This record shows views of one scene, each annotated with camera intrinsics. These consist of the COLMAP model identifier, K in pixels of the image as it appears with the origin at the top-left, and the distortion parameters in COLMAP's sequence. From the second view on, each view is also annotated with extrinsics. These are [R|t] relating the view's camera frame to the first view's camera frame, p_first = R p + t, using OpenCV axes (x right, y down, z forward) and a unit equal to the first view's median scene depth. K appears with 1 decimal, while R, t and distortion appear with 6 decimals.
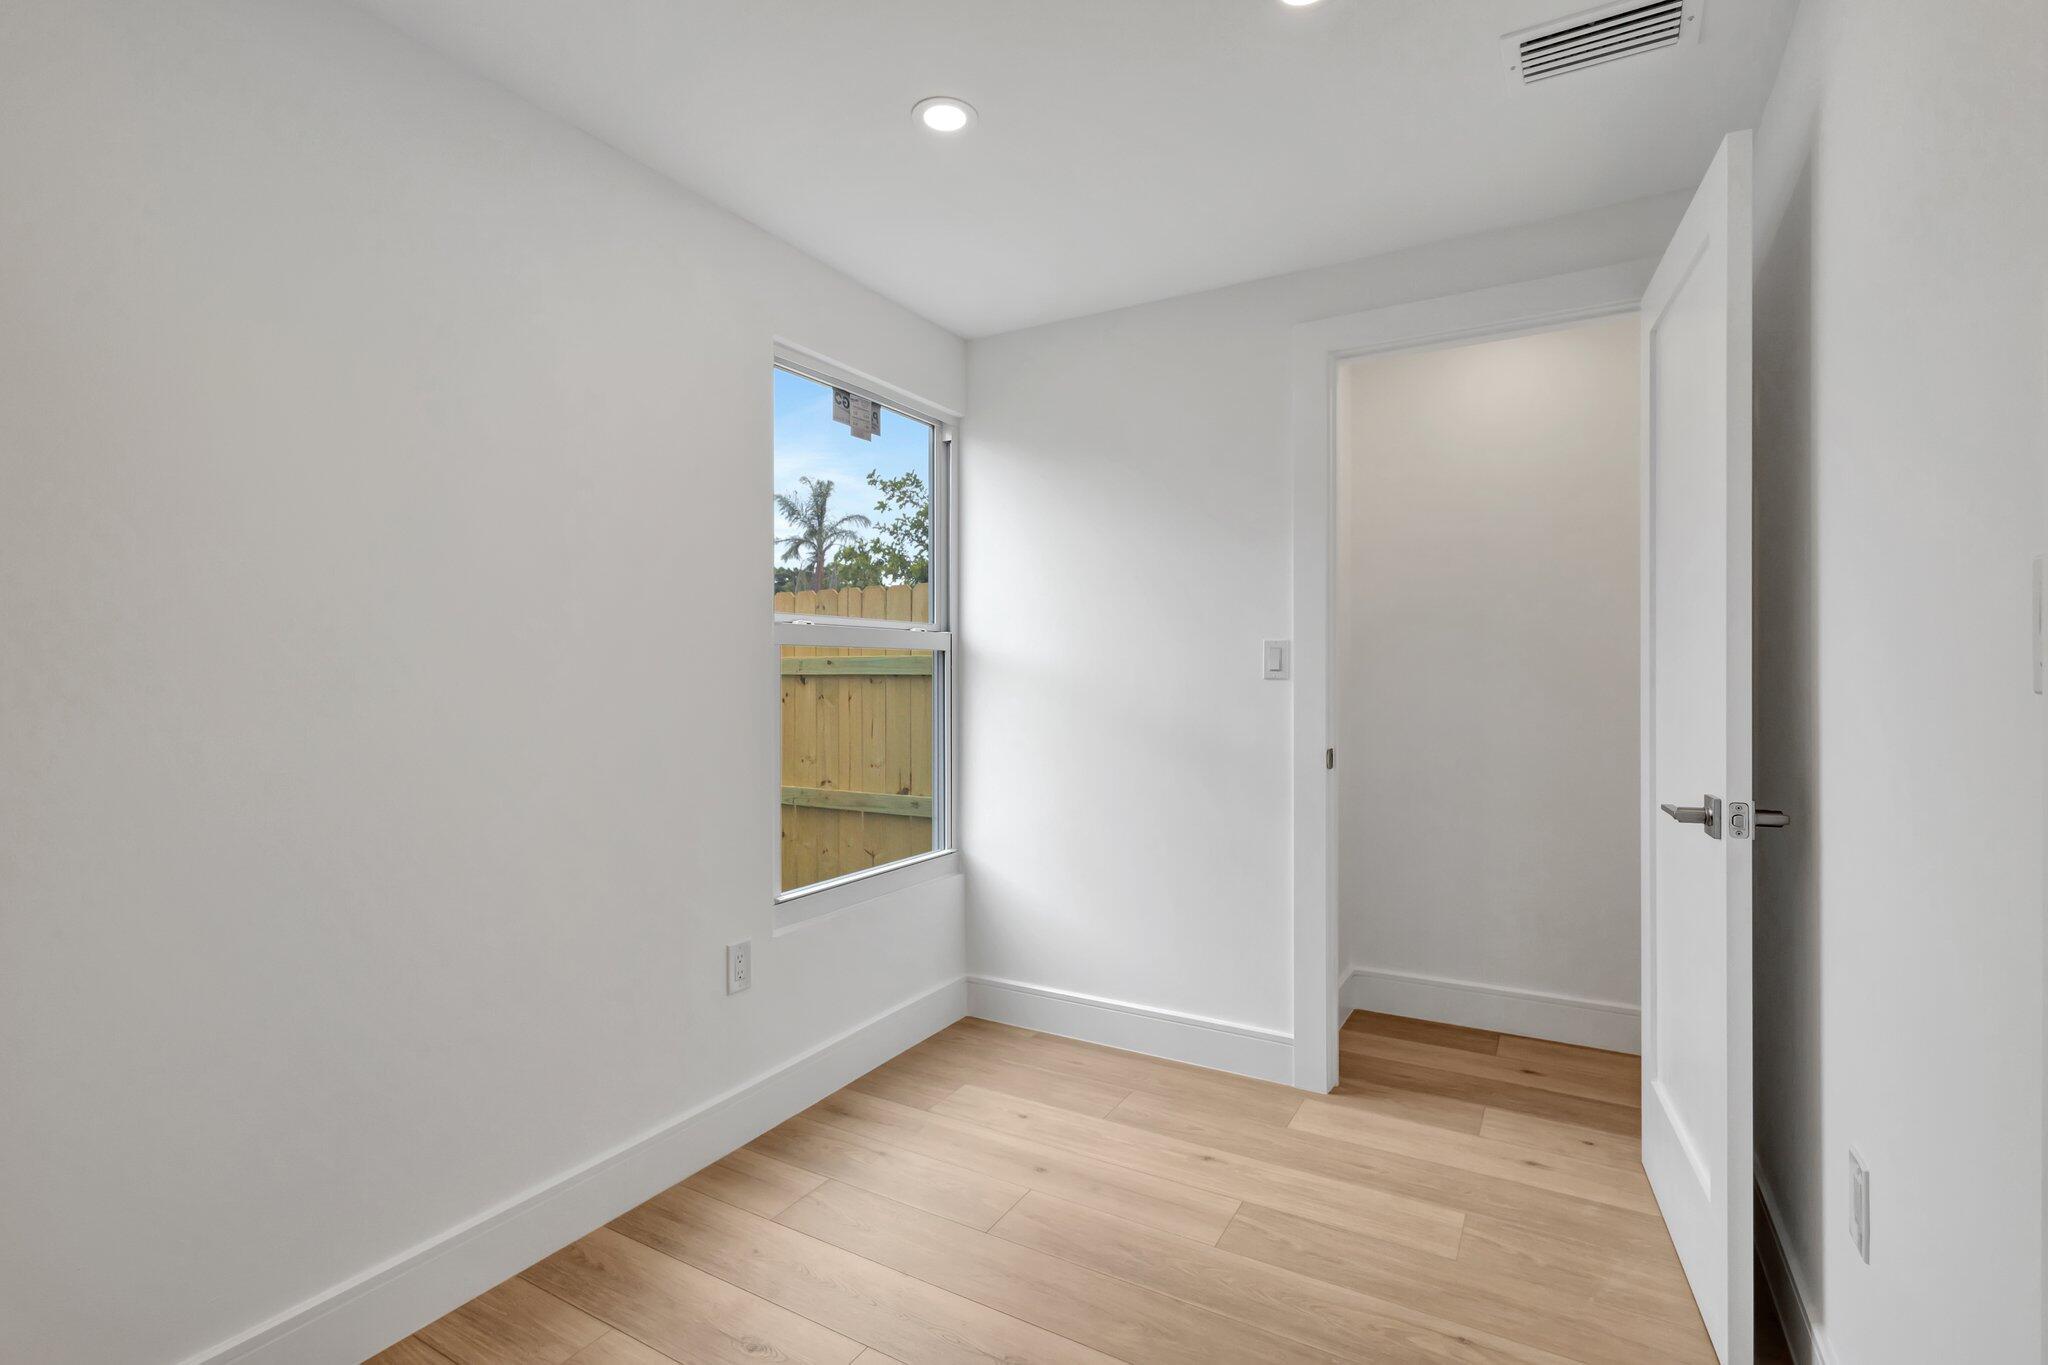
lens RADIAL K [[941.3, 0, 1014.5], [0, 941.3, 677.3], [0, 0, 1]] dist [0.007662, -0.000305]
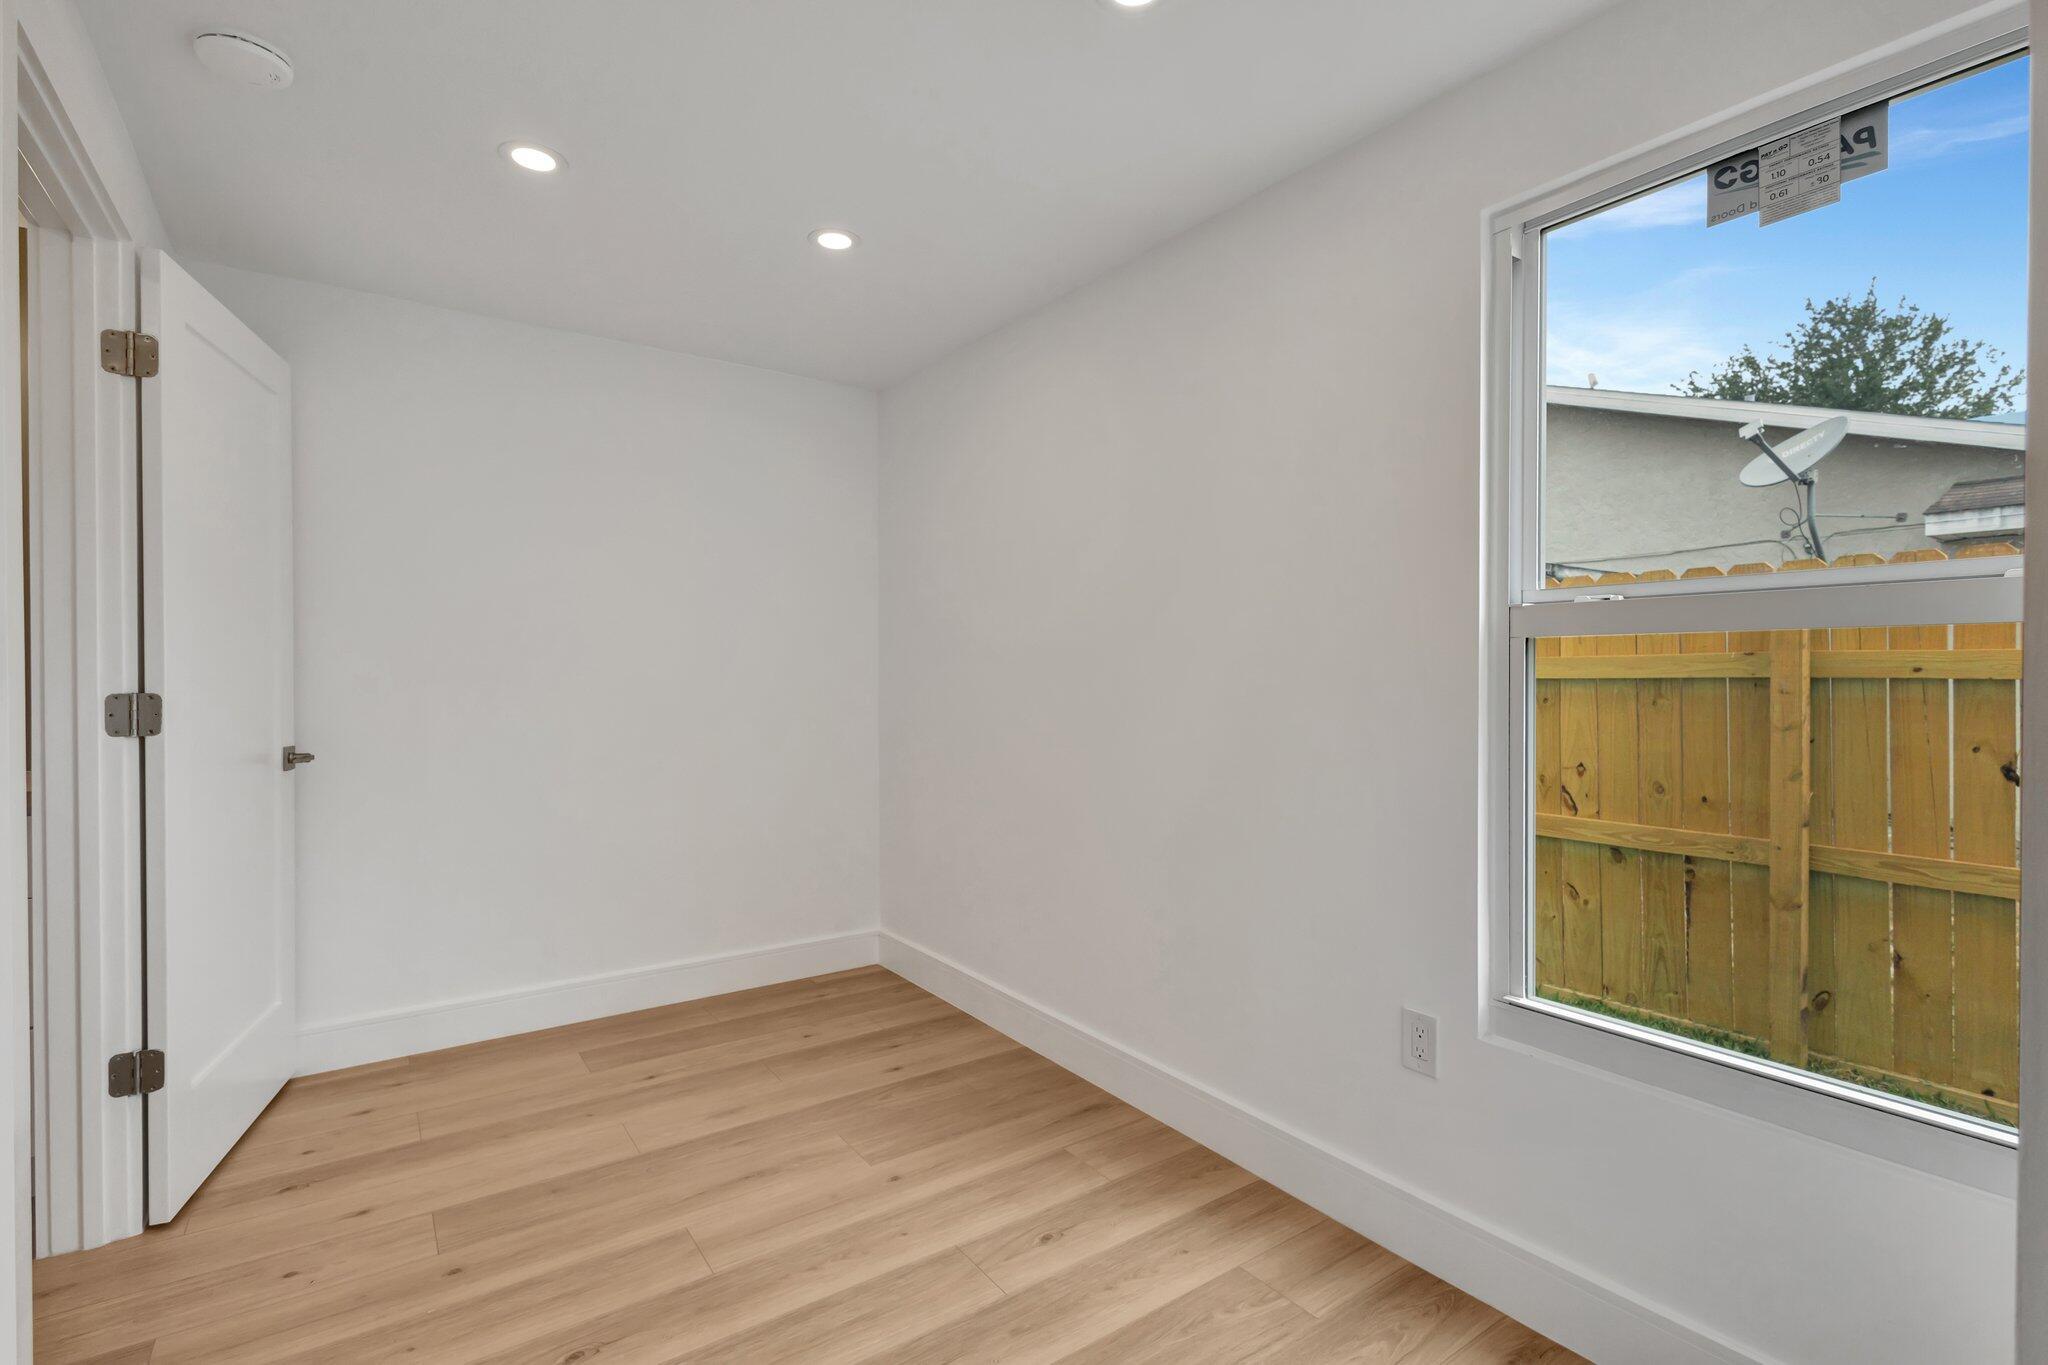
lens RADIAL K [[941.3, 0, 1014.5], [0, 941.3, 677.3], [0, 0, 1]] dist [0.007662, -0.000305]
pose [[-0.411105, 0.004089, -0.911579, 0.614368], [-0.001167, 0.999987, 0.005012, -0.008812], [0.911587, 0.003125, -0.411095, 1.068253]]
